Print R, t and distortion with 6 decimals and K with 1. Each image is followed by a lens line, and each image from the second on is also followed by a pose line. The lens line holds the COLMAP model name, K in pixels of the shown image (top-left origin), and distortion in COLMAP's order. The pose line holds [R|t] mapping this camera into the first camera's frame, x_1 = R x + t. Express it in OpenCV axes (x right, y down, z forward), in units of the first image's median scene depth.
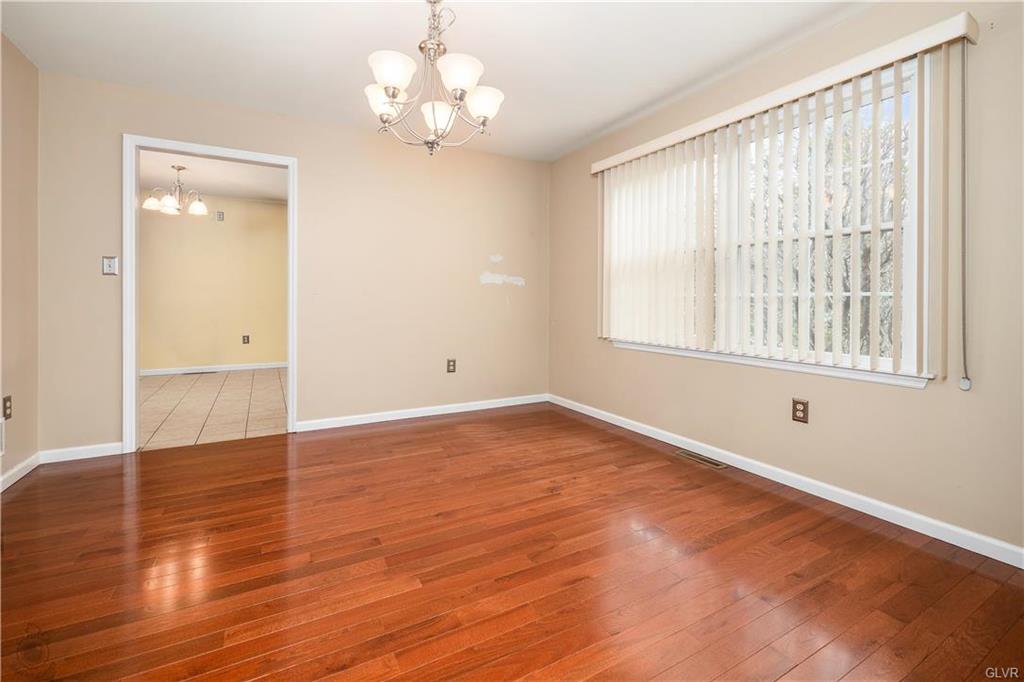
lens RADIAL K [[432.9, 0, 482.4], [0, 432.9, 303.6], [0, 0, 1]] dist [-0.002789, -0.000042]
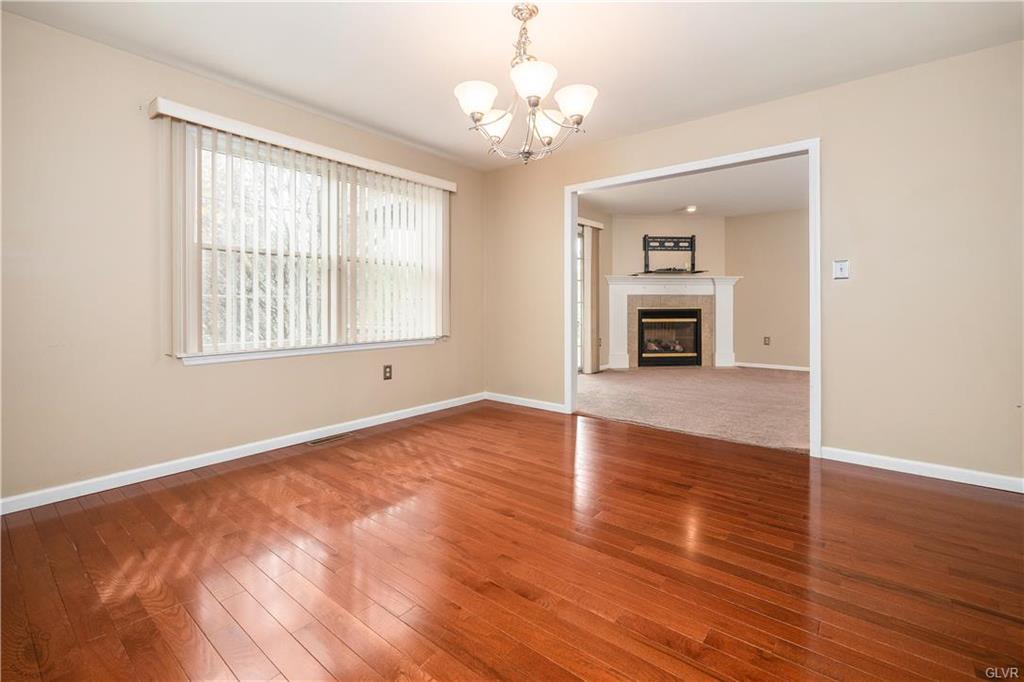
lens RADIAL K [[432.9, 0, 506.1], [0, 432.9, 302.2], [0, 0, 1]] dist [-0.002789, -0.000042]
pose [[-0.370499, -0.002358, 0.928830, -0.850305], [0.003844, 0.999984, 0.004072, -0.010809], [-0.928825, 0.005079, -0.370484, 1.135580]]
